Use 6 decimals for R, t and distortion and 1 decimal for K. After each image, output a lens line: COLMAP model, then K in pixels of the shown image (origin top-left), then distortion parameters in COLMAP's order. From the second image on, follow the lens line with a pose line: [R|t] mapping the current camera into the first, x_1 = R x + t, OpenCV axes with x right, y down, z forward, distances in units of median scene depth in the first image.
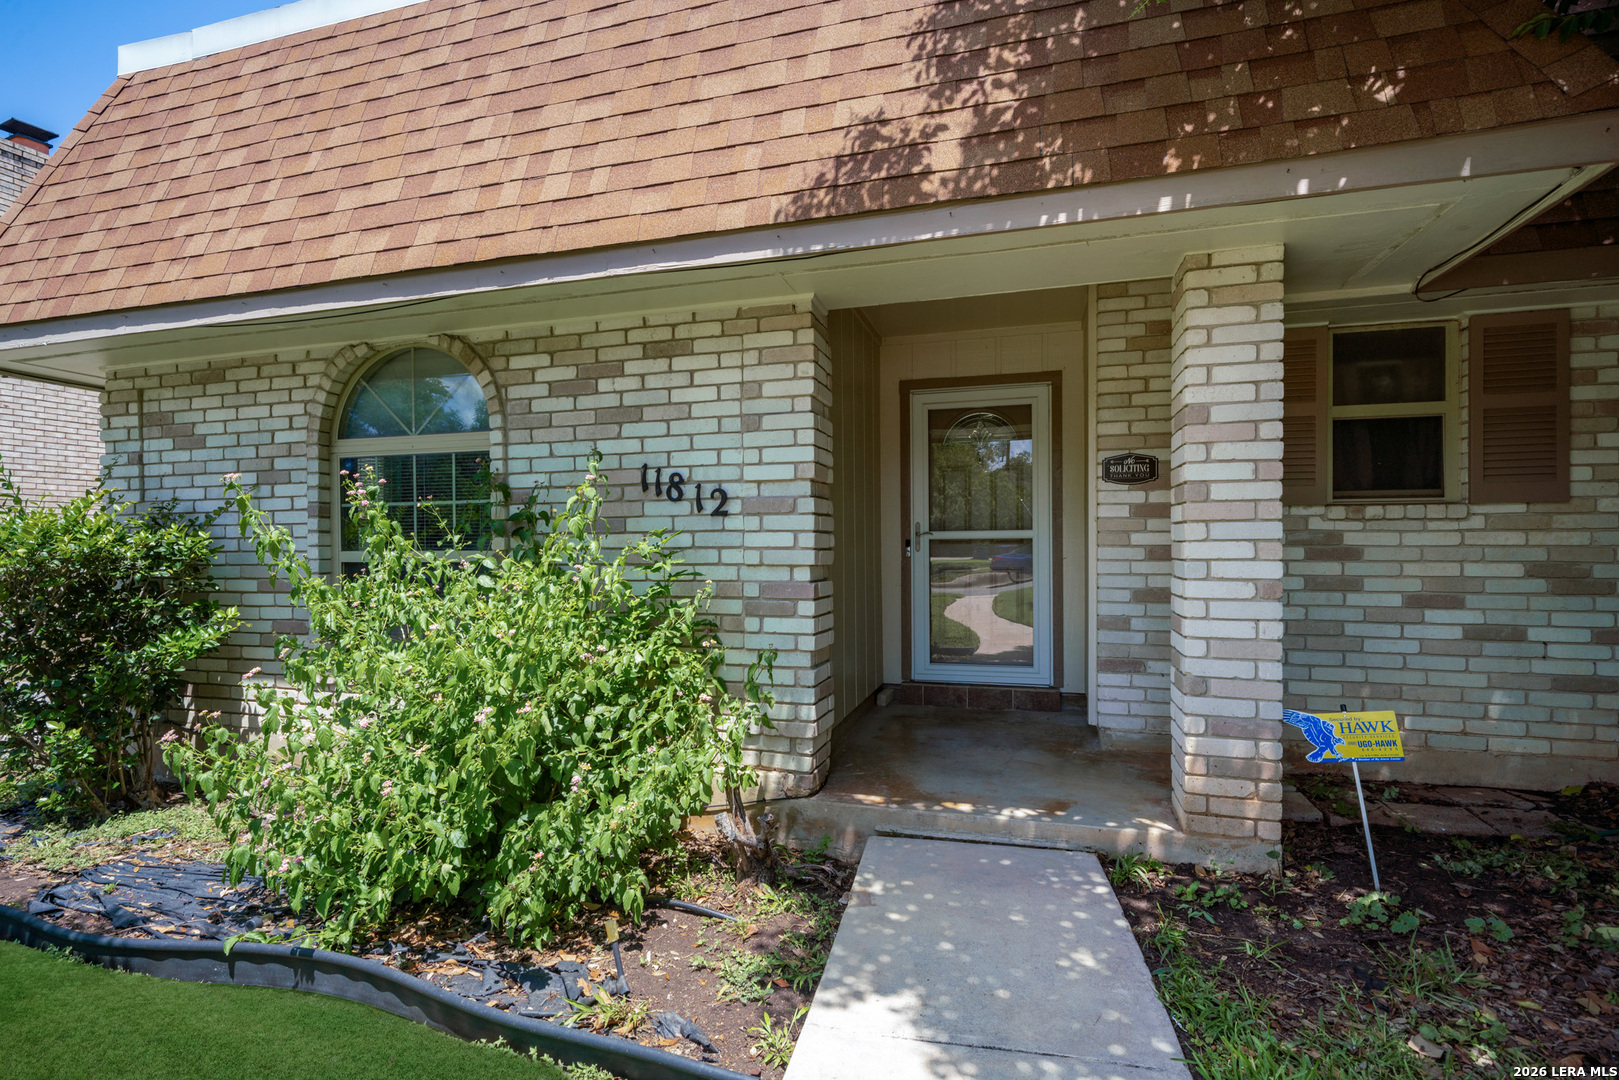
lens RADIAL K [[783.0, 0, 809.5], [0, 783.0, 540.0], [0, 0, 1]] dist [0.000442, 0.000028]
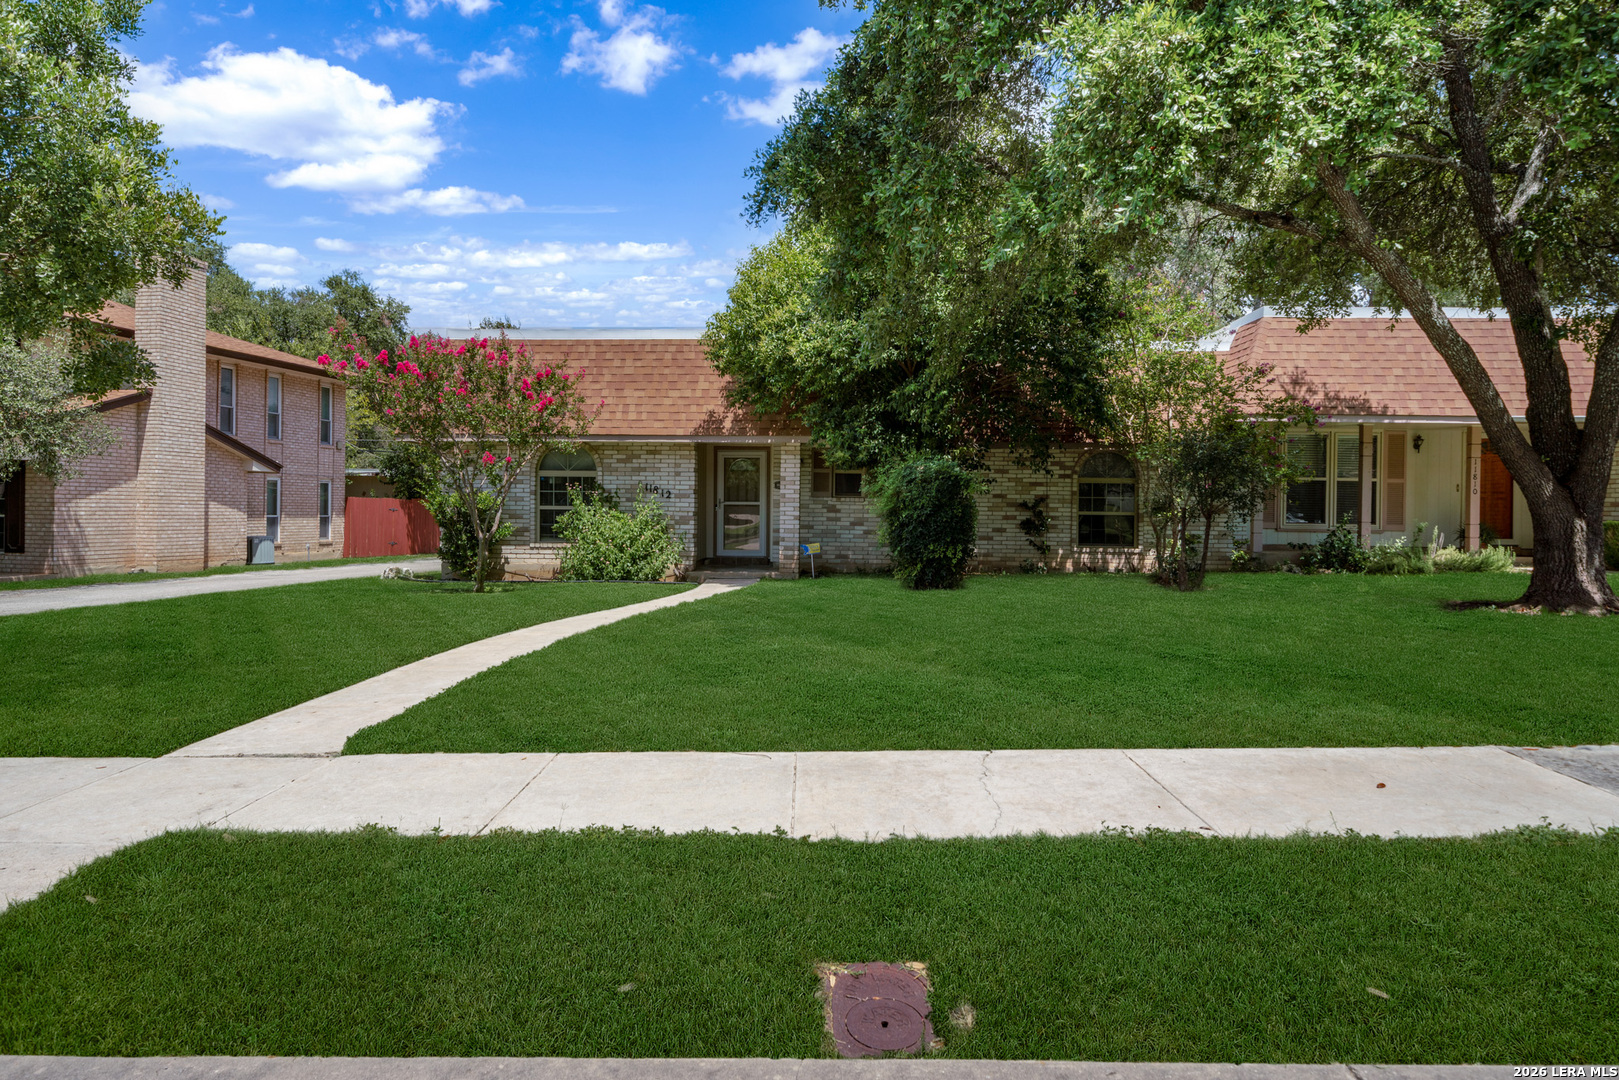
lens RADIAL K [[988.3, 0, 809.5], [0, 988.3, 540.0], [0, 0, 1]] dist [-0.002383, -0.000364]
pose [[0.973003, 0.008336, 0.230643, -0.586130], [-0.017808, 0.999080, 0.039018, -0.028471], [-0.230106, -0.042072, 0.972256, -4.049298]]
